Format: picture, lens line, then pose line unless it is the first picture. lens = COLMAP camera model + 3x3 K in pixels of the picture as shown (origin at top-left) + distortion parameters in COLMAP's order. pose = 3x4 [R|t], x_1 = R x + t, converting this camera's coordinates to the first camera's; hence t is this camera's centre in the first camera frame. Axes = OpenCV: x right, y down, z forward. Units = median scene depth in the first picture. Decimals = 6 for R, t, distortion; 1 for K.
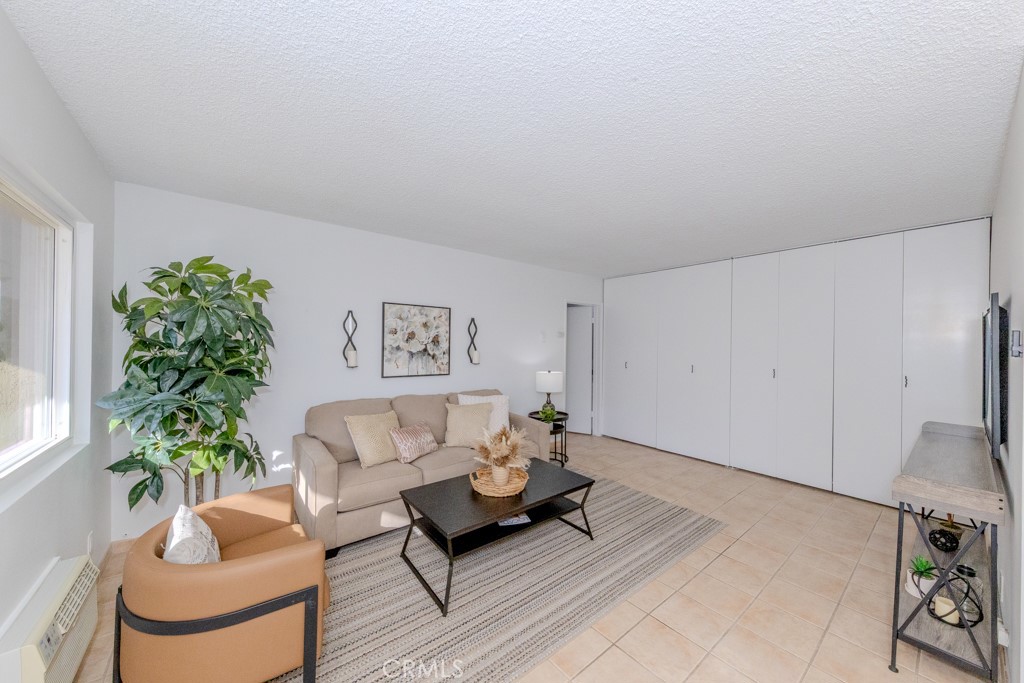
lens RADIAL K [[363.5, 0, 512.0], [0, 363.5, 341.5], [0, 0, 1]] dist [0.000399, 0.000009]
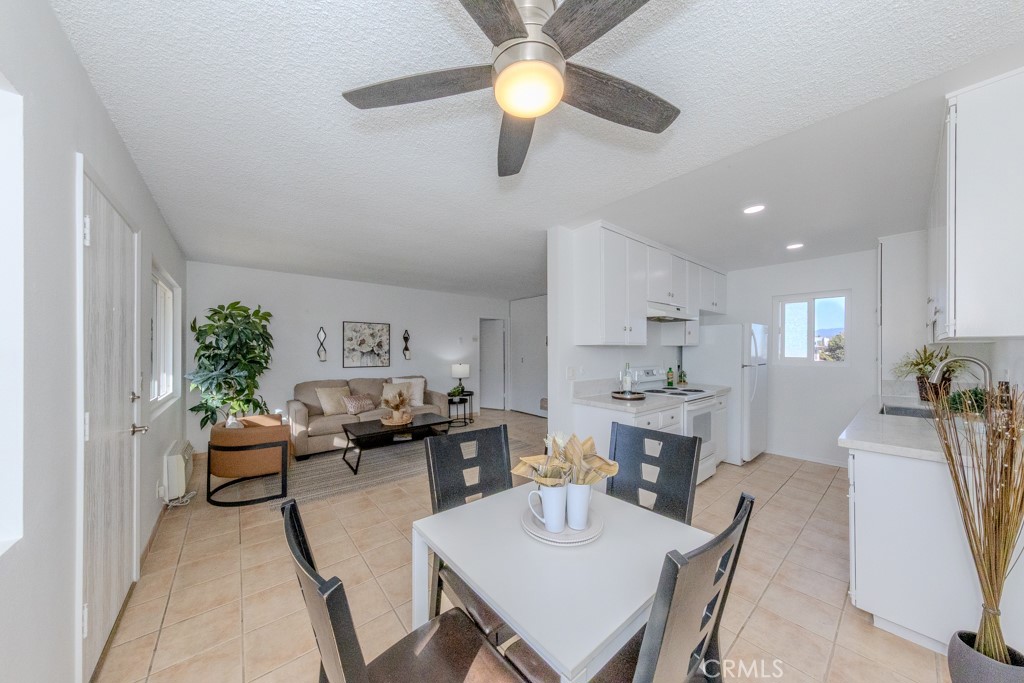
lens RADIAL K [[336.2, 0, 513.4], [0, 336.2, 347.1], [0, 0, 1]] dist [-0.001629, -0.000061]
pose [[0.999817, -0.011817, 0.015058, 0.572382], [0.011788, 0.999929, 0.001988, 0.019414], [-0.015081, -0.001810, 0.999885, -0.771178]]
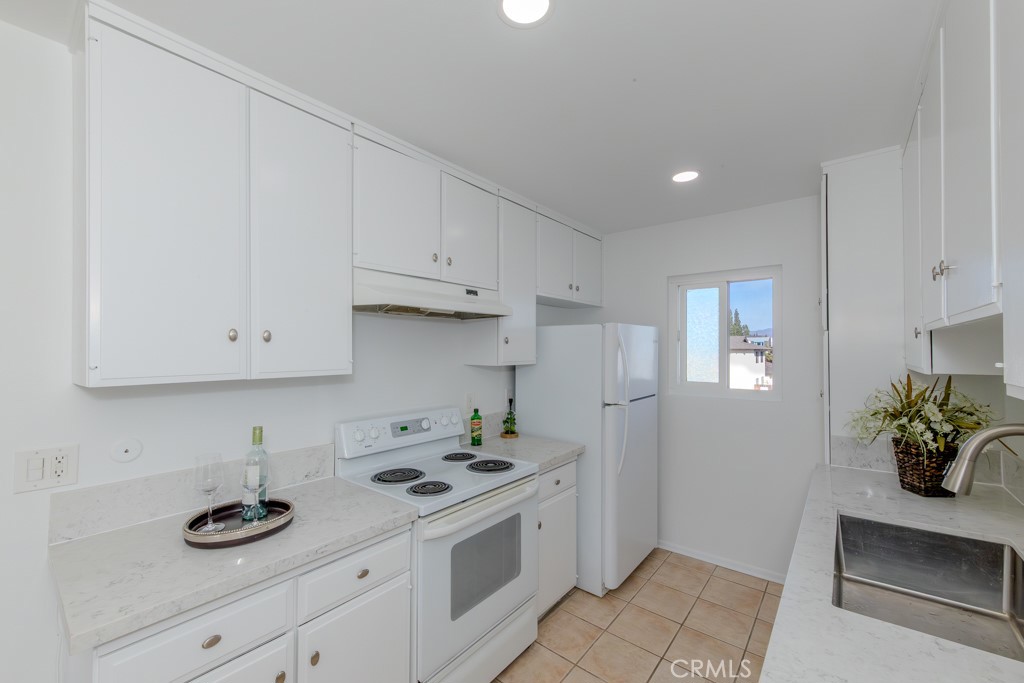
lens RADIAL K [[412.6, 0, 512.0], [0, 412.6, 341.5], [0, 0, 1]] dist [0.001602, 0.000043]
pose [[0.980026, -0.011627, 0.198527, 2.747076], [0.014090, 0.999840, -0.011000, -0.119980], [-0.198367, 0.013577, 0.980034, 1.181126]]
